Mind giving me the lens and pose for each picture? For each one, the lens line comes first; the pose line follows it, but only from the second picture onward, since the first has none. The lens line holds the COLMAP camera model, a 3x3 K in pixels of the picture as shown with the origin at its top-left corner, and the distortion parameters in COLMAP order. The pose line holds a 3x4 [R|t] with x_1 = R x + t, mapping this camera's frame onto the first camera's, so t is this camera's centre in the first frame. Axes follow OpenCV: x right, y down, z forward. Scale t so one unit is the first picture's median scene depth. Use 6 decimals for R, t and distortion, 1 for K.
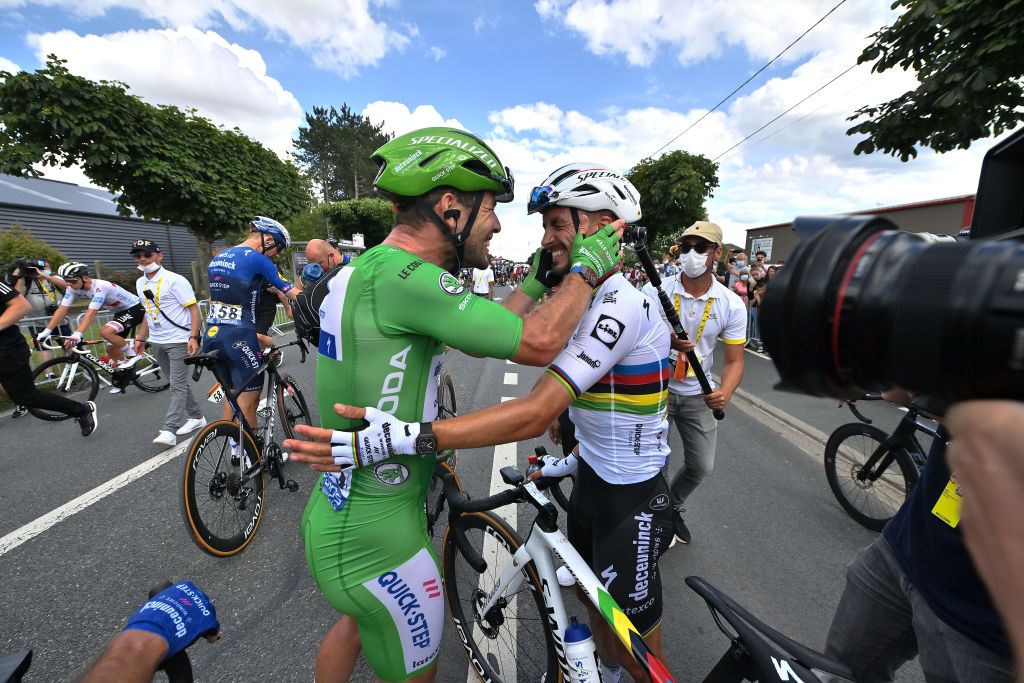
lens RADIAL K [[391.6, 0, 512.0], [0, 391.6, 341.5], [0, 0, 1]] dist [-0.000743, -0.003609]
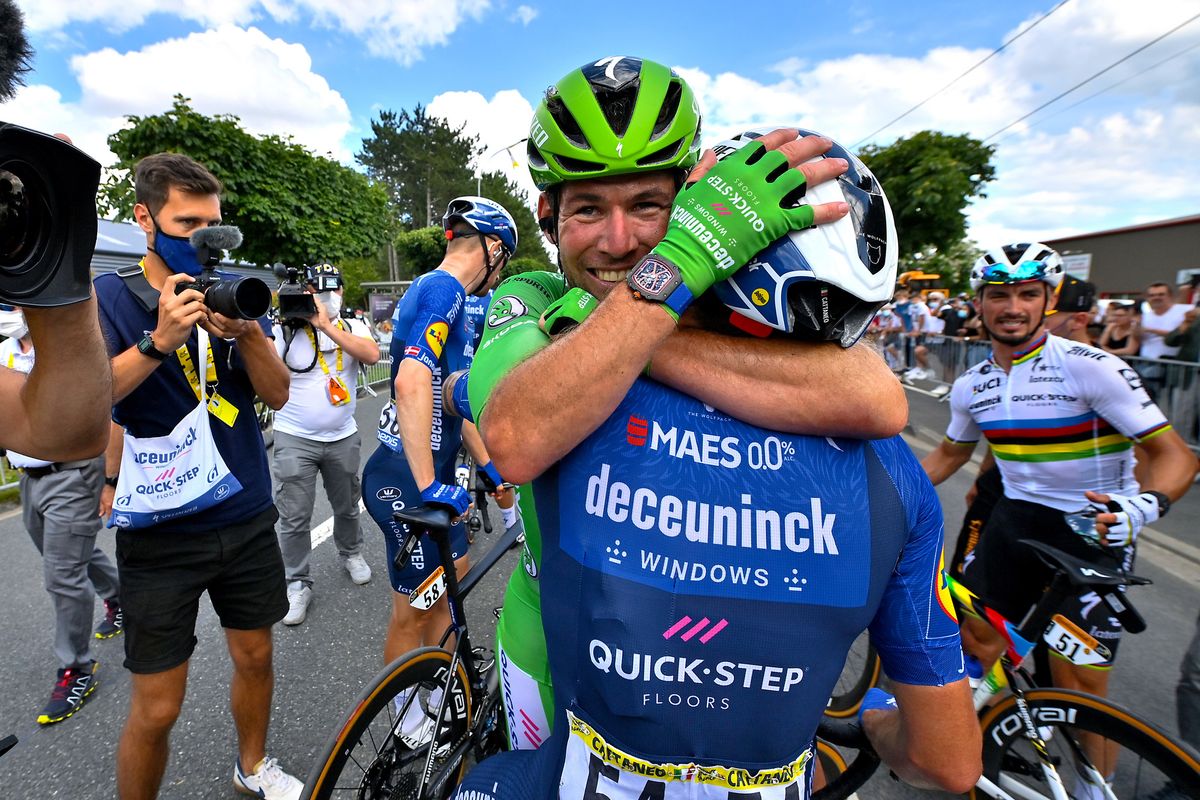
lens RADIAL K [[458.9, 0, 600.0], [0, 458.9, 400.0], [0, 0, 1]] dist [-0.000743, -0.003609]
pose [[0.971311, 0.030210, -0.235886, 0.126117], [-0.028154, 0.999531, 0.012079, -0.030226], [0.236140, -0.005091, 0.971706, 0.158327]]
